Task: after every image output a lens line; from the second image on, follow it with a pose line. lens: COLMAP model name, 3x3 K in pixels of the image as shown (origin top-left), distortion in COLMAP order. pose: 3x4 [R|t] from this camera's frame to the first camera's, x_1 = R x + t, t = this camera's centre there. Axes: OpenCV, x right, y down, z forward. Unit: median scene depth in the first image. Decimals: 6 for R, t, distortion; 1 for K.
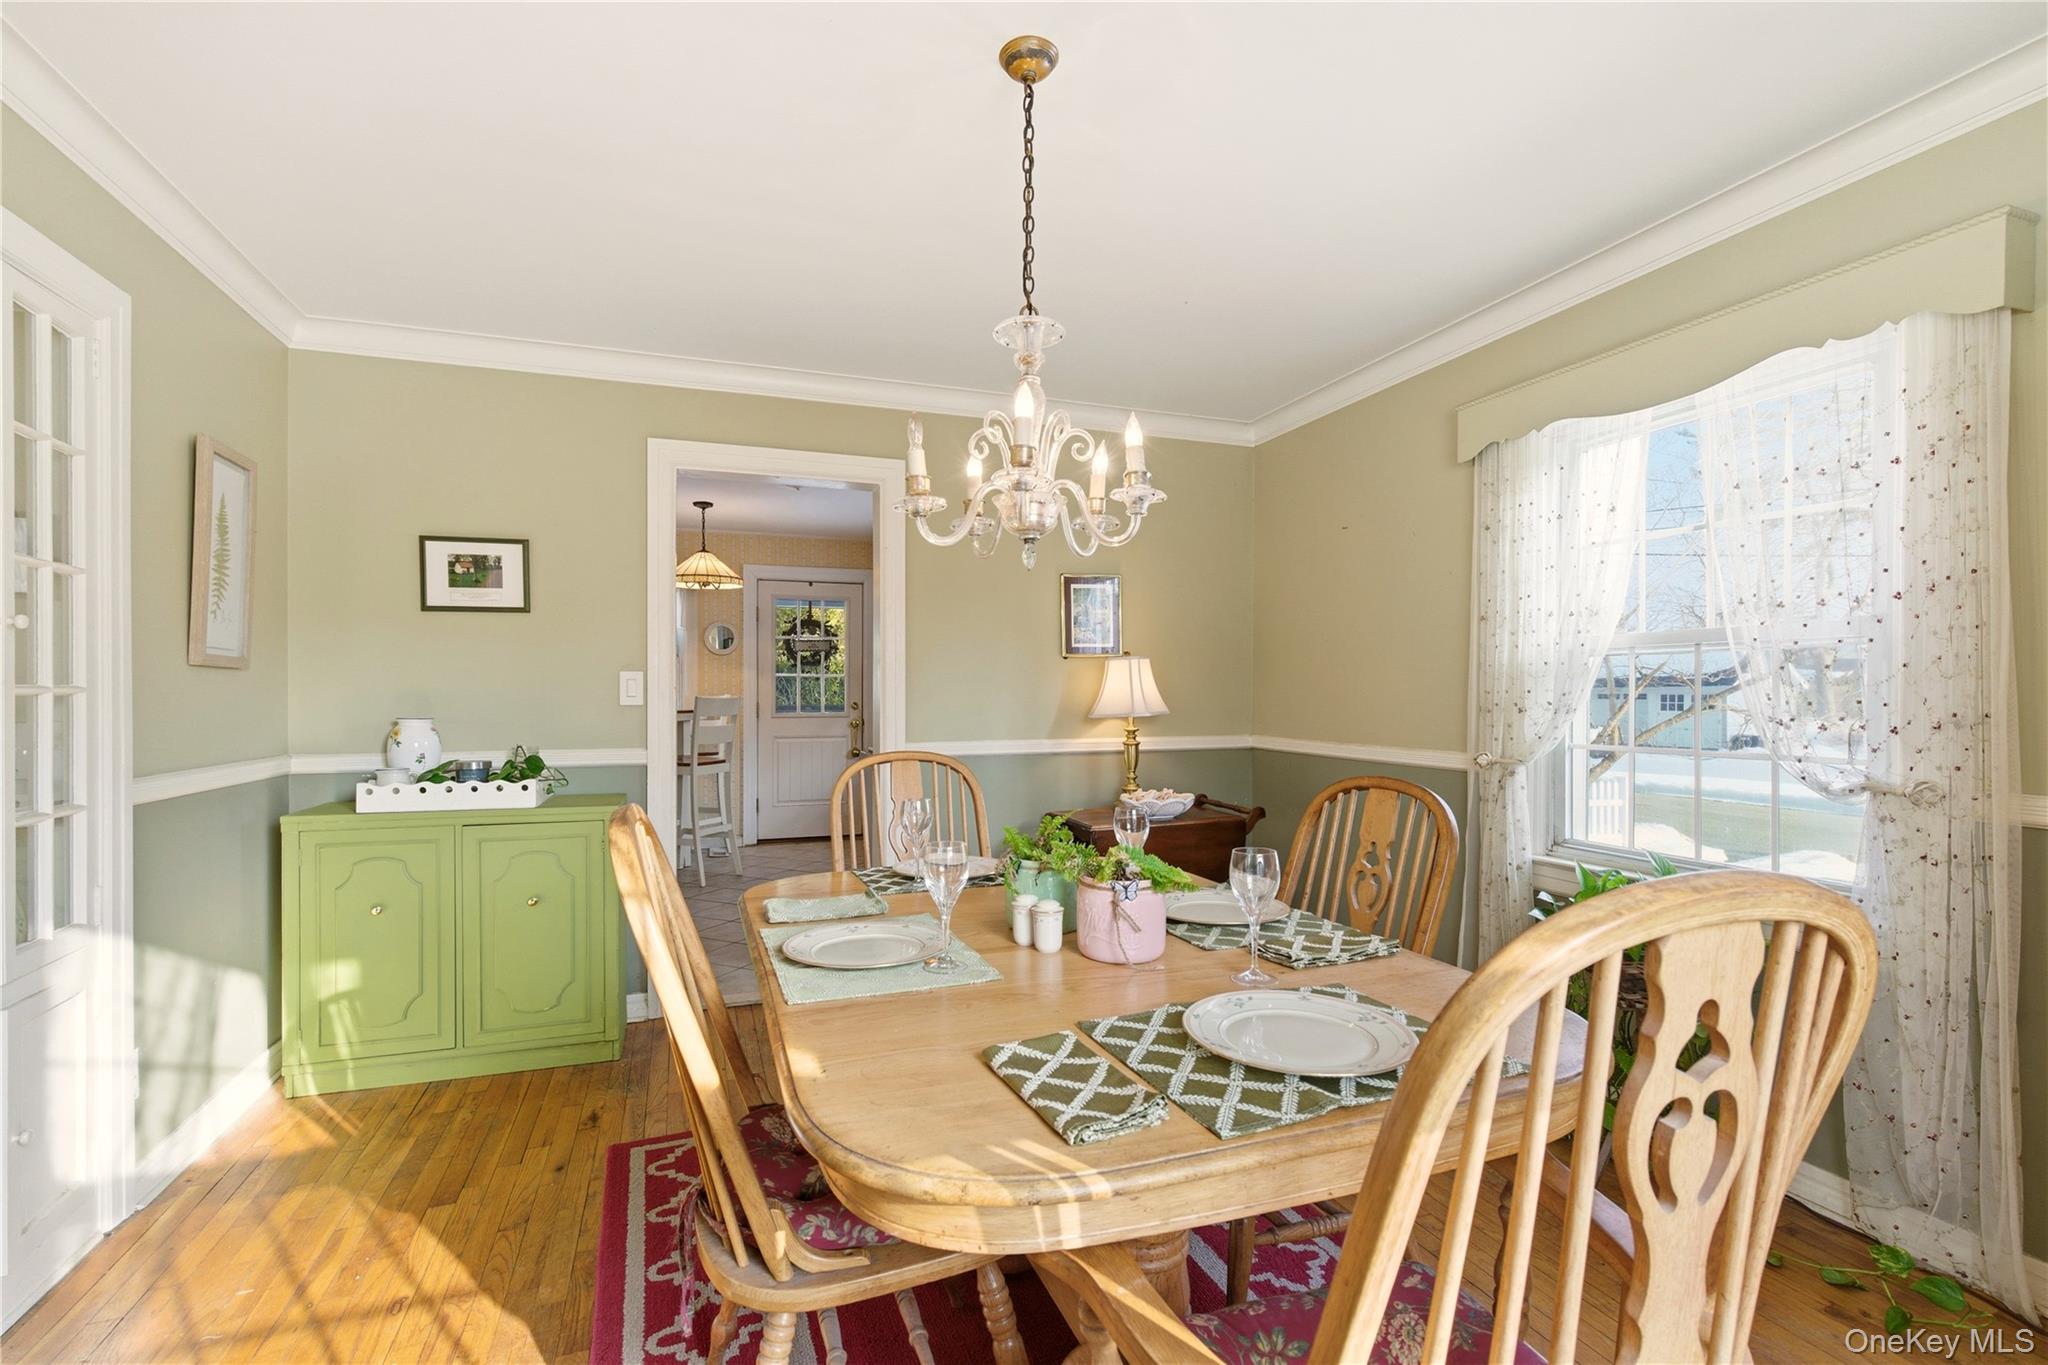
lens RADIAL K [[941.6, 0, 1025.1], [0, 941.6, 691.3], [0, 0, 1]] dist [0.003694, -0.001821]
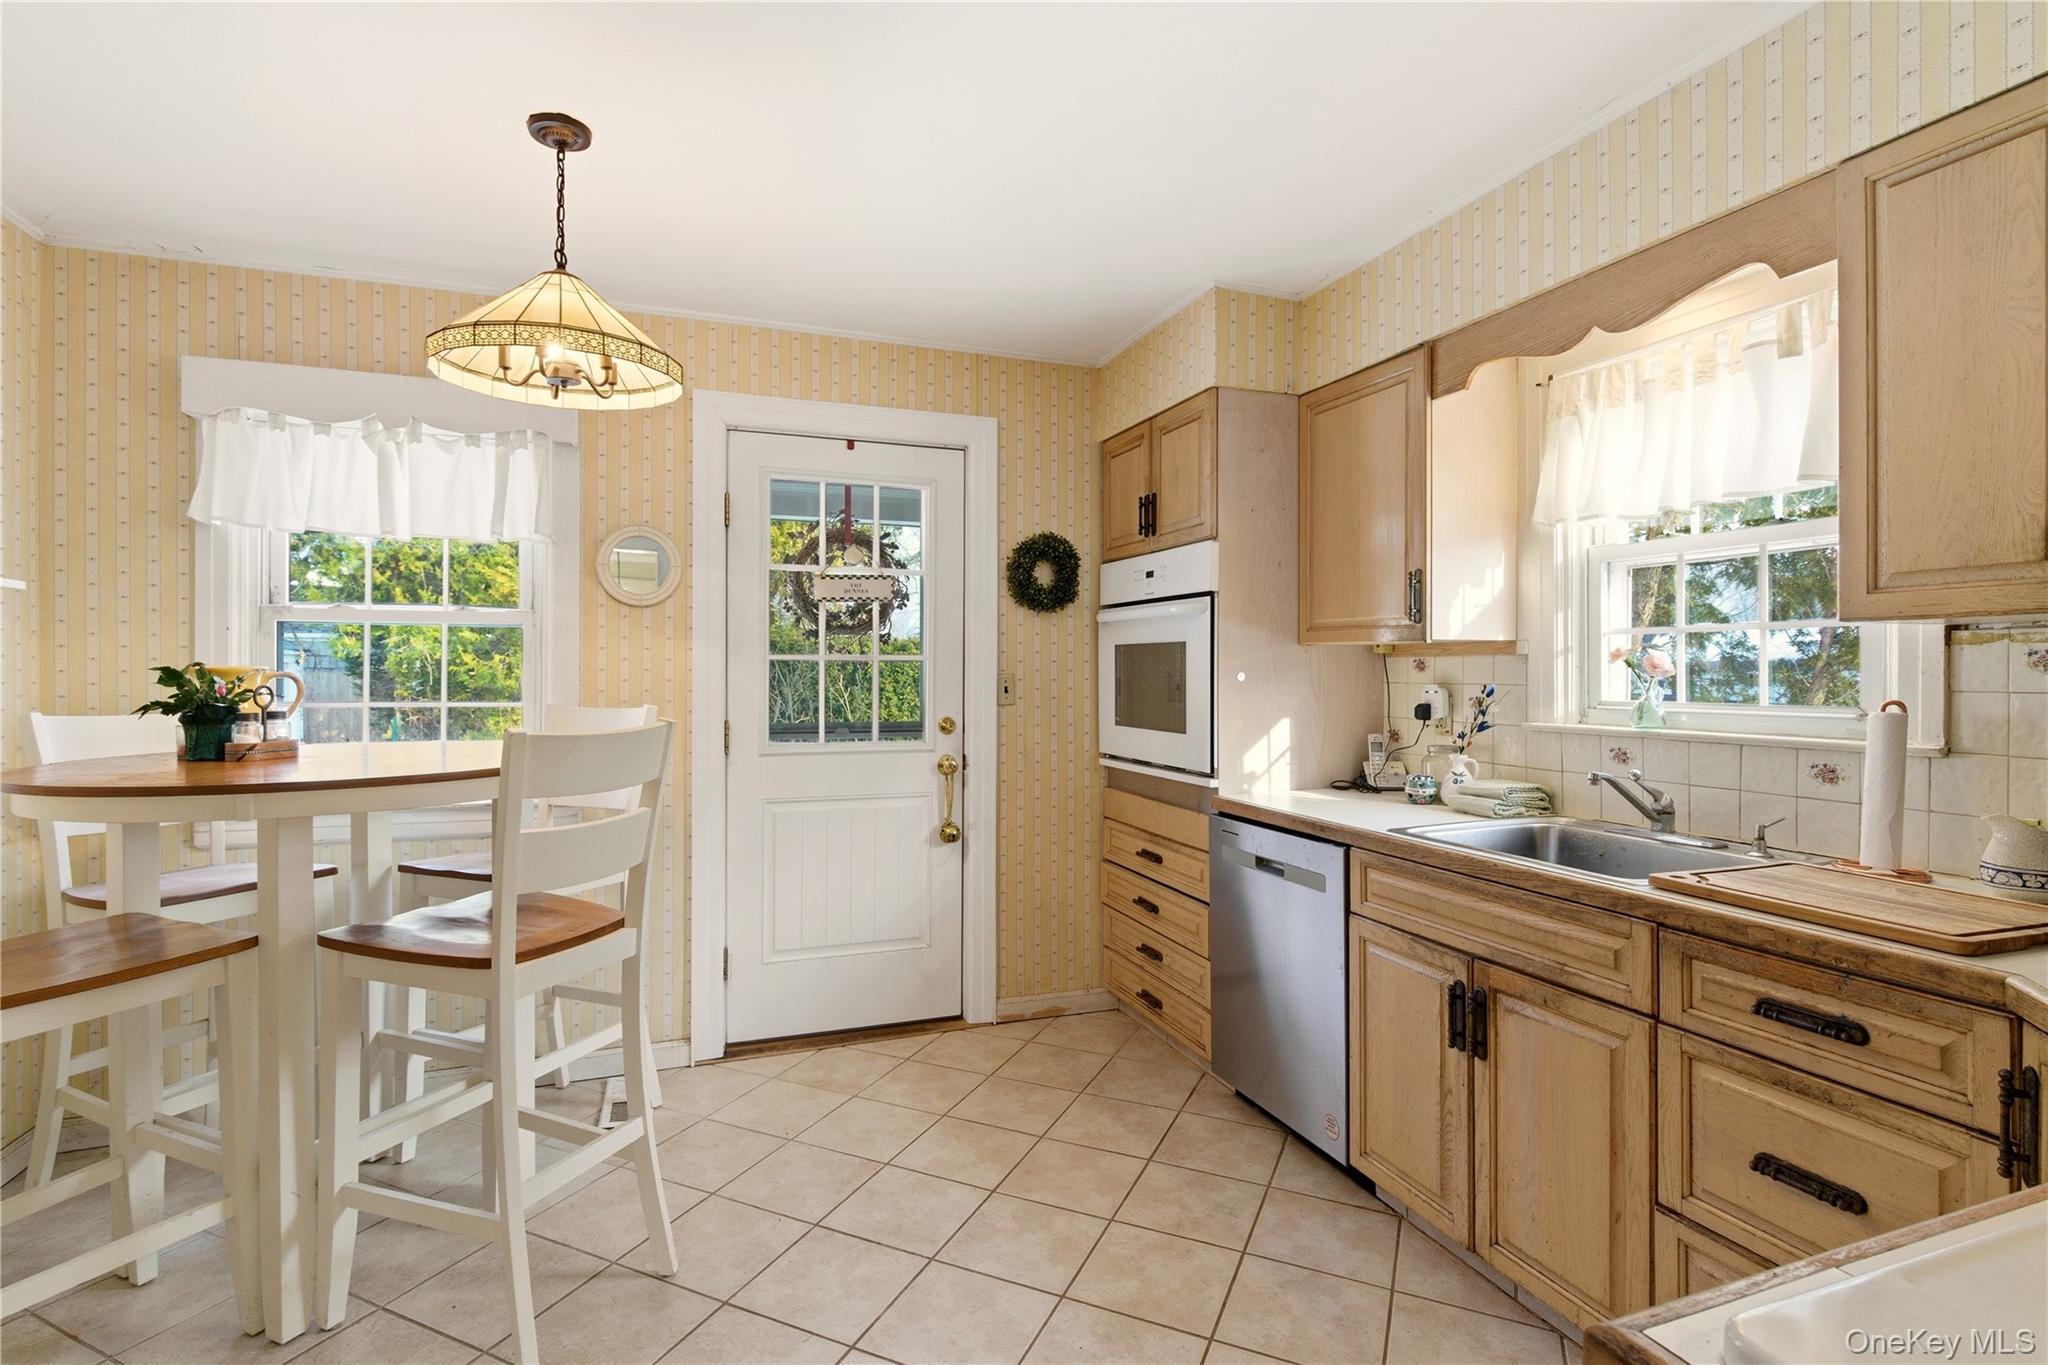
lens RADIAL K [[993.3, 0, 1021.4], [0, 993.3, 675.0], [0, 0, 1]] dist [-0.004419, 0.000355]
pose [[0.999973, 0.003955, 0.006151, -0.150986], [-0.003986, 0.999979, 0.005044, -0.011047], [-0.006131, -0.005069, 0.999968, 0.540672]]
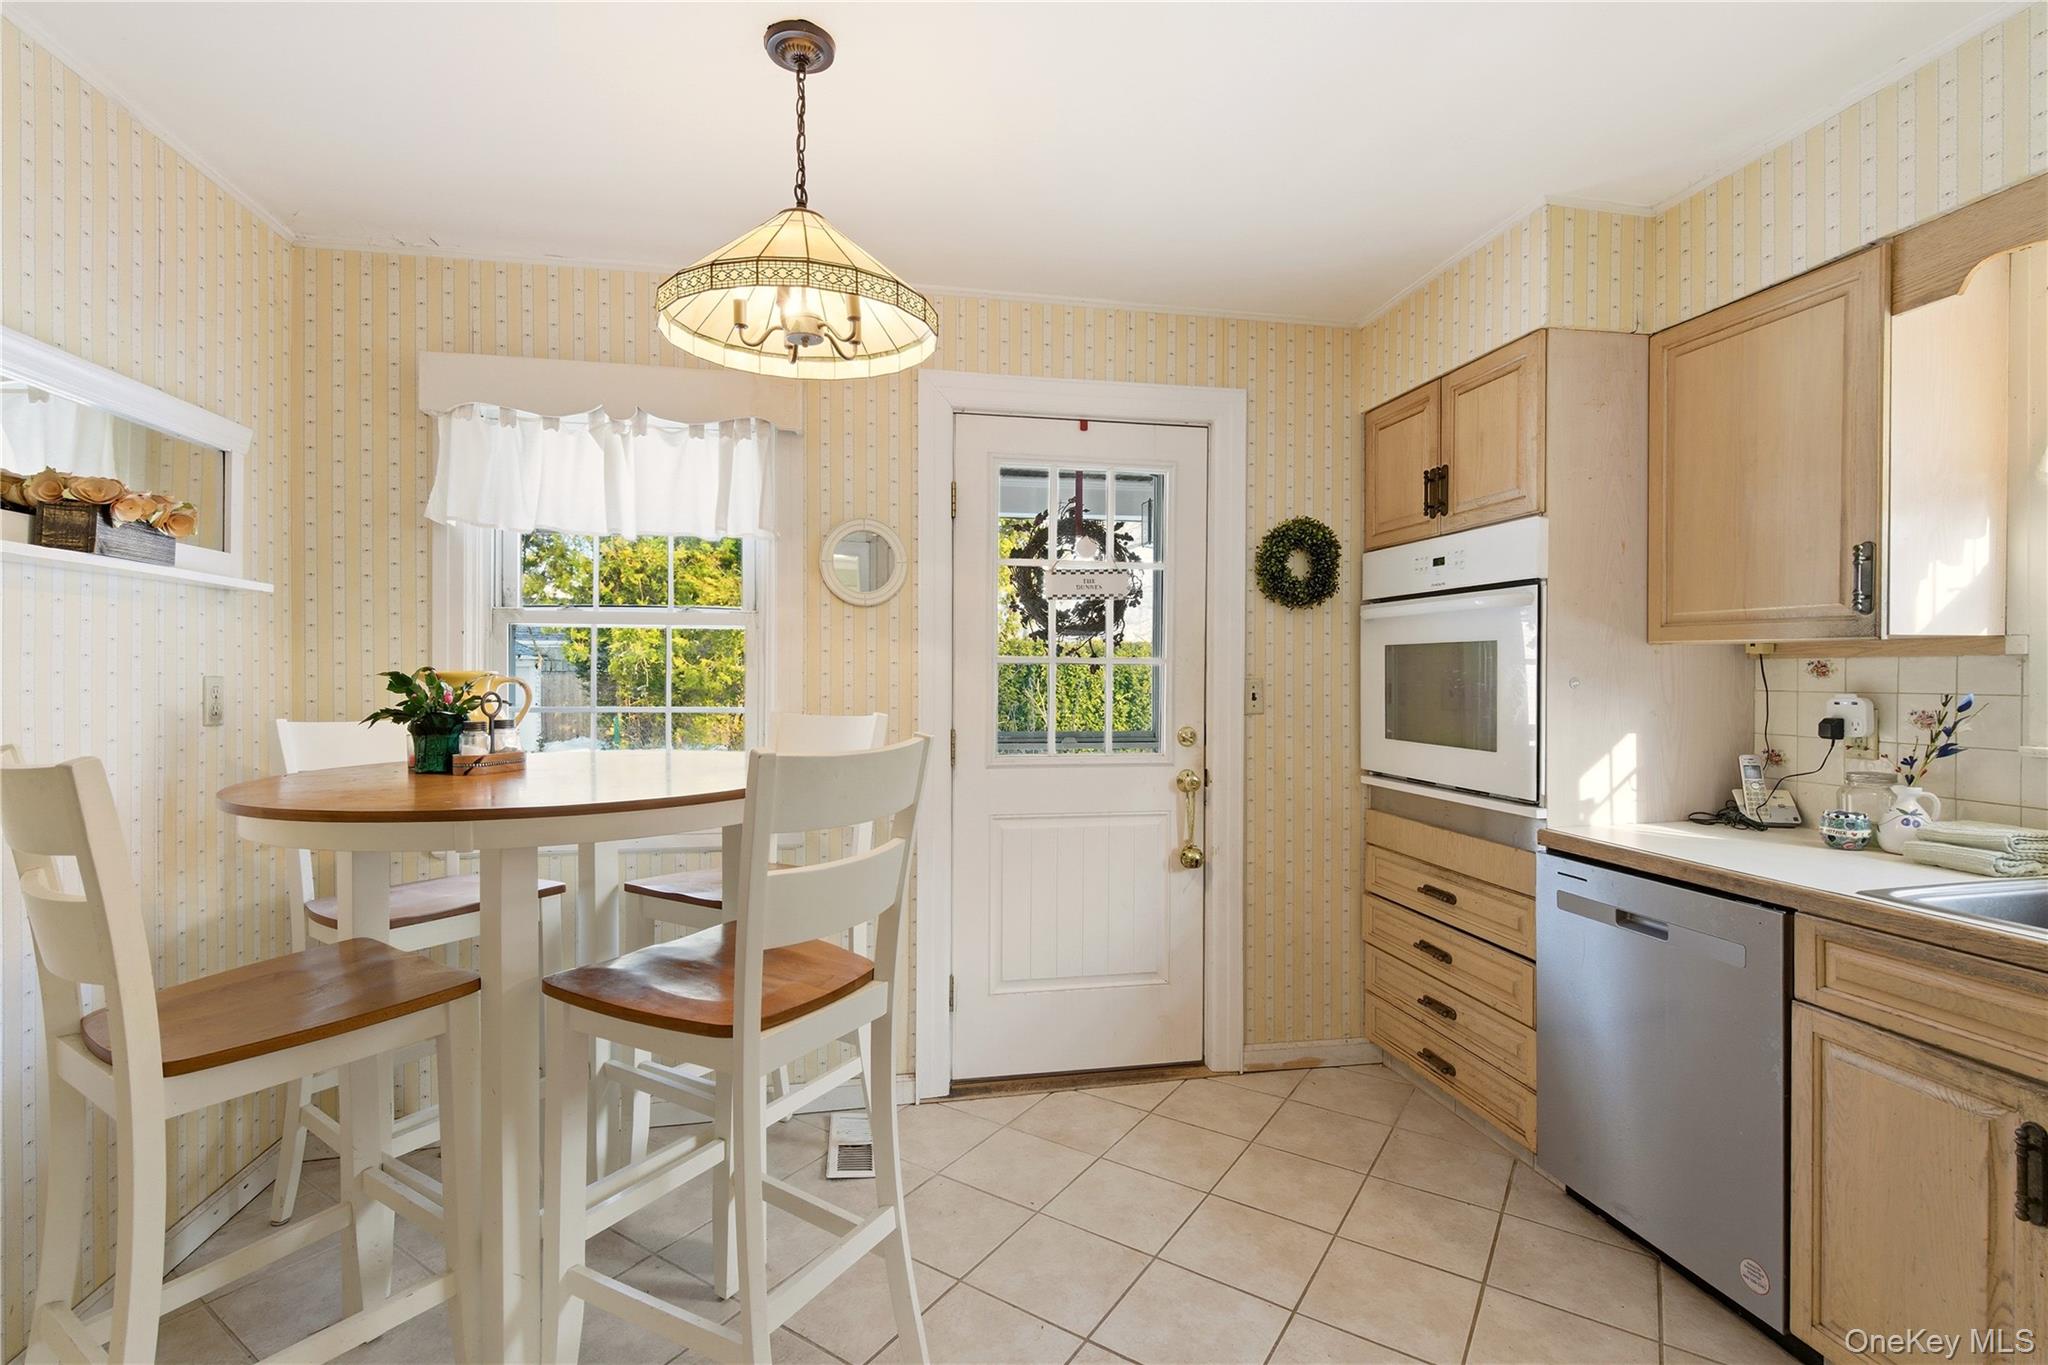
lens RADIAL K [[941.6, 0, 1013.3], [0, 941.6, 680.2], [0, 0, 1]] dist [0.003694, -0.001821]
pose [[0.987528, 0.005206, -0.157356, -0.193513], [-0.003969, 0.999959, 0.008171, -0.011420], [0.157392, -0.007444, 0.987508, 0.605401]]
